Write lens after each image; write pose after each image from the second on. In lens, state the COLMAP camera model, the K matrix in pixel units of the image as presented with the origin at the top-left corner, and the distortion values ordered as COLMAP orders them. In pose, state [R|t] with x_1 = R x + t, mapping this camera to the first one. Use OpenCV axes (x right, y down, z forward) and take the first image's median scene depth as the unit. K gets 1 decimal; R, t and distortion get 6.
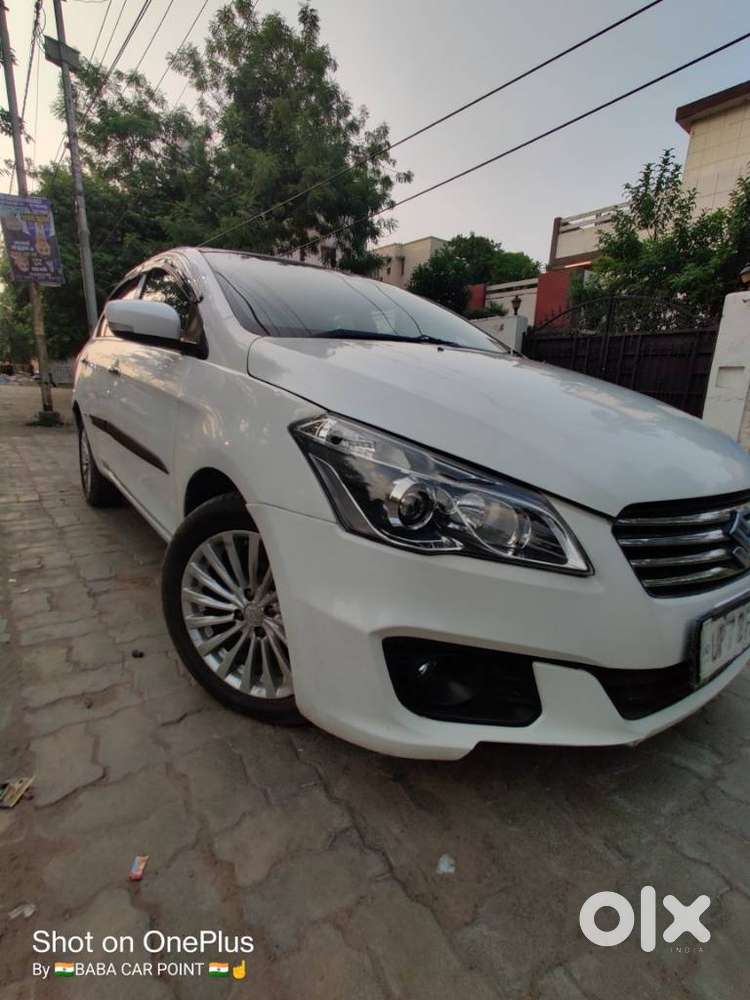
lens RADIAL K [[483.0, 0, 378.4], [0, 483.0, 514.6], [0, 0, 1]] dist [0.011247, 0.005384]
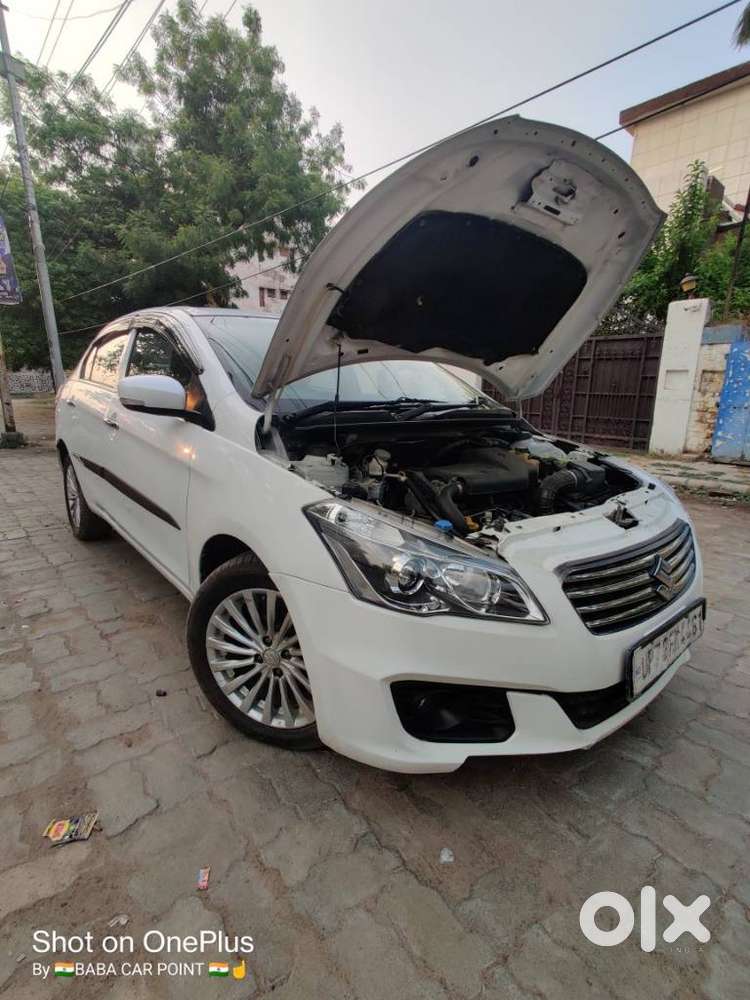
lens RADIAL K [[485.6, 0, 378.0], [0, 485.6, 514.0], [0, 0, 1]] dist [0.017265, 0.000820]
pose [[0.997162, -0.044466, 0.060754, -0.056924], [0.044082, 0.998999, 0.007648, -0.138672], [-0.061033, -0.004949, 0.998123, -0.191721]]
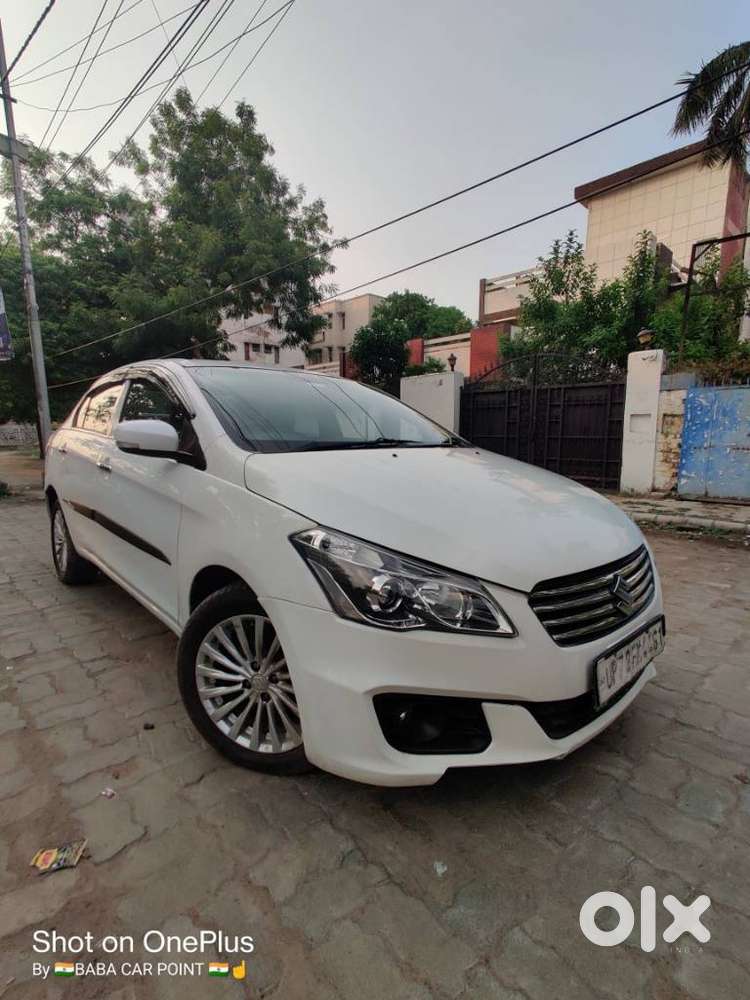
lens RADIAL K [[483.0, 0, 378.4], [0, 483.0, 514.6], [0, 0, 1]] dist [0.011247, 0.005384]
pose [[0.993548, -0.057755, 0.097601, -0.054101], [0.065895, 0.994423, -0.082344, -0.094161], [-0.092301, 0.088244, 0.991813, -0.273536]]
